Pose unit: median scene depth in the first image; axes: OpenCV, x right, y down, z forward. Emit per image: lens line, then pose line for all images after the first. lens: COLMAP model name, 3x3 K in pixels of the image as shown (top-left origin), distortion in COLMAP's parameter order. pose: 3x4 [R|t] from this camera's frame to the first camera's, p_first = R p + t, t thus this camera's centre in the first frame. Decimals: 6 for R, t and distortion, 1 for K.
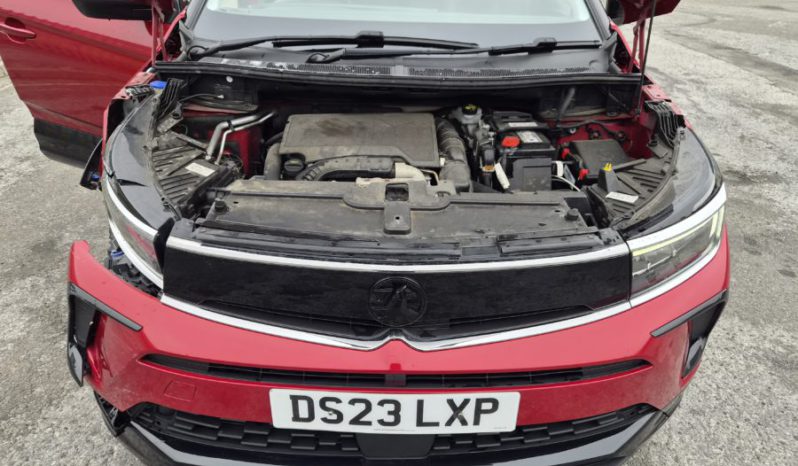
lens RADIAL K [[538.4, 0, 390.4], [0, 538.4, 229.7], [0, 0, 1]] dist [0.068230, -0.058910]
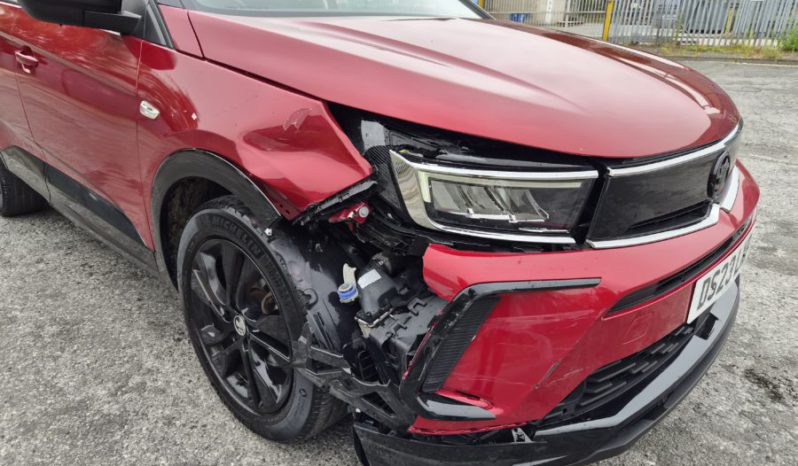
lens RADIAL K [[538.4, 0, 393.3], [0, 538.4, 241.3], [0, 0, 1]] dist [0.068230, -0.058910]
pose [[0.684480, -0.284916, 0.671051, -0.934824], [0.357897, 0.933241, 0.031178, -0.022732], [-0.635135, 0.218826, 0.740755, 0.387848]]
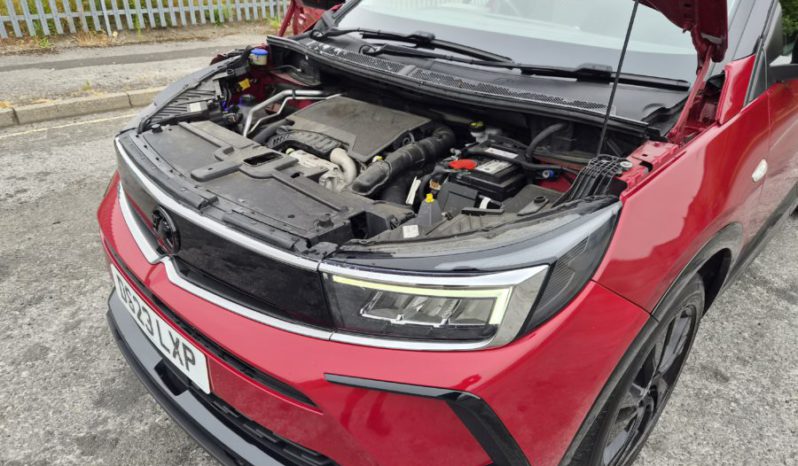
lens RADIAL K [[538.4, 0, 391.4], [0, 538.4, 225.5], [0, 0, 1]] dist [0.068230, -0.058910]
pose [[0.705730, 0.326985, -0.628511, 0.738435], [-0.356080, 0.930641, 0.084342, -0.102440], [0.612497, 0.164278, 0.773214, 0.260911]]
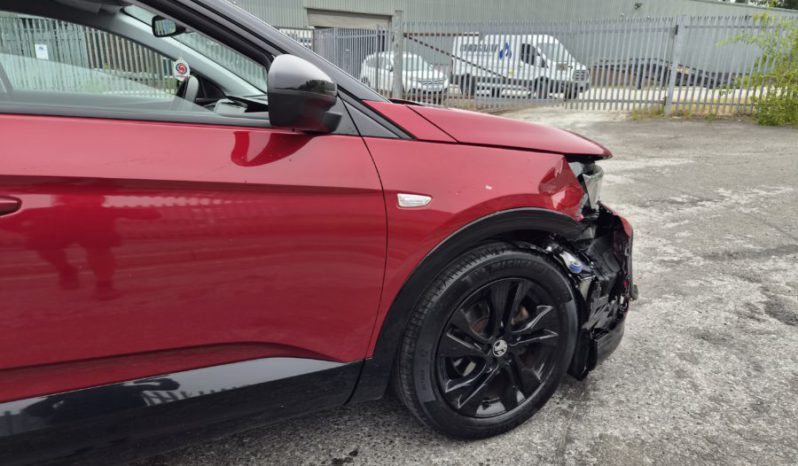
lens RADIAL K [[538.4, 0, 402.5], [0, 538.4, 236.2], [0, 0, 1]] dist [0.068230, -0.058910]
pose [[-0.445495, -0.267229, 0.854472, -1.342466], [0.424923, 0.776953, 0.464527, -0.737057], [-0.788019, 0.570029, -0.232577, 1.544040]]
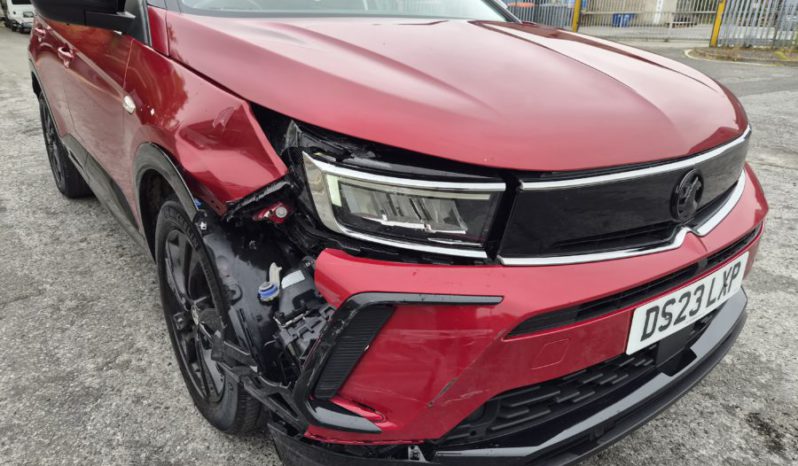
lens RADIAL K [[538.4, 0, 396.6], [0, 538.4, 239.2], [0, 0, 1]] dist [0.068230, -0.058910]
pose [[0.795149, -0.233590, 0.559620, -0.760305], [0.296080, 0.954907, -0.022106, 0.044245], [-0.529221, 0.183270, 0.828455, 0.265237]]
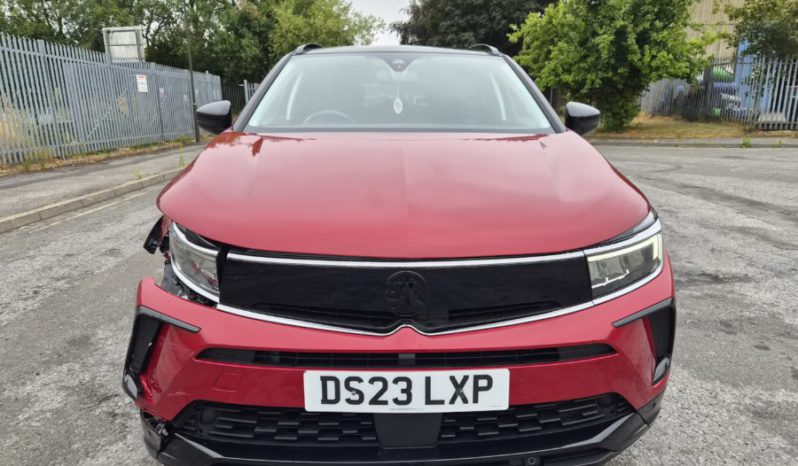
lens RADIAL K [[538.4, 0, 393.9], [0, 538.4, 235.3], [0, 0, 1]] dist [0.068230, -0.058910]
pose [[0.999724, -0.022528, 0.006736, -0.015035], [0.023511, 0.962174, -0.271420, 0.232370], [-0.000367, 0.271503, 0.962438, -0.176263]]
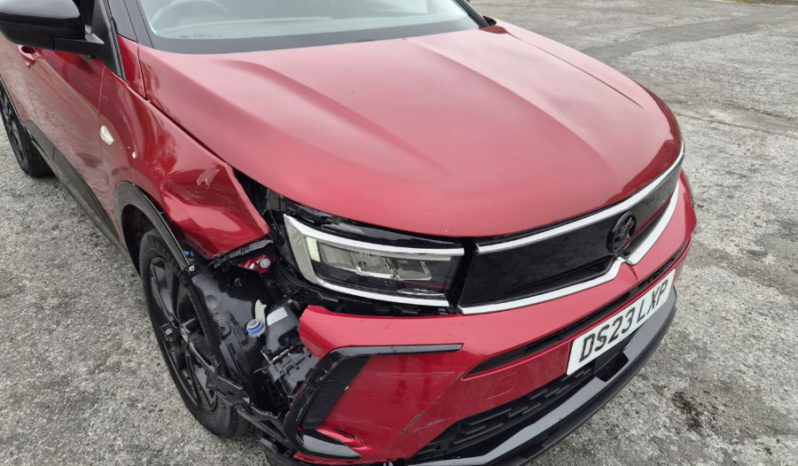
lens RADIAL K [[538.4, 0, 395.6], [0, 538.4, 231.2], [0, 0, 1]] dist [0.068230, -0.058910]
pose [[0.756044, -0.311399, 0.575699, -0.770296], [0.312529, 0.944577, 0.100494, -0.114788], [-0.575085, 0.103945, 0.811463, 0.173267]]
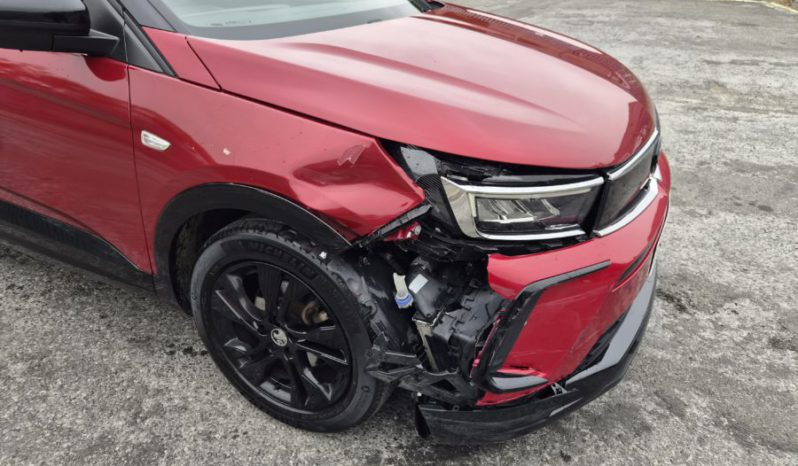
lens RADIAL K [[538.4, 0, 409.8], [0, 538.4, 228.0], [0, 0, 1]] dist [0.068230, -0.058910]
pose [[0.438407, -0.426321, 0.791233, -1.119862], [0.433913, 0.871349, 0.229065, -0.244812], [-0.787095, 0.242902, 0.566992, 0.478932]]
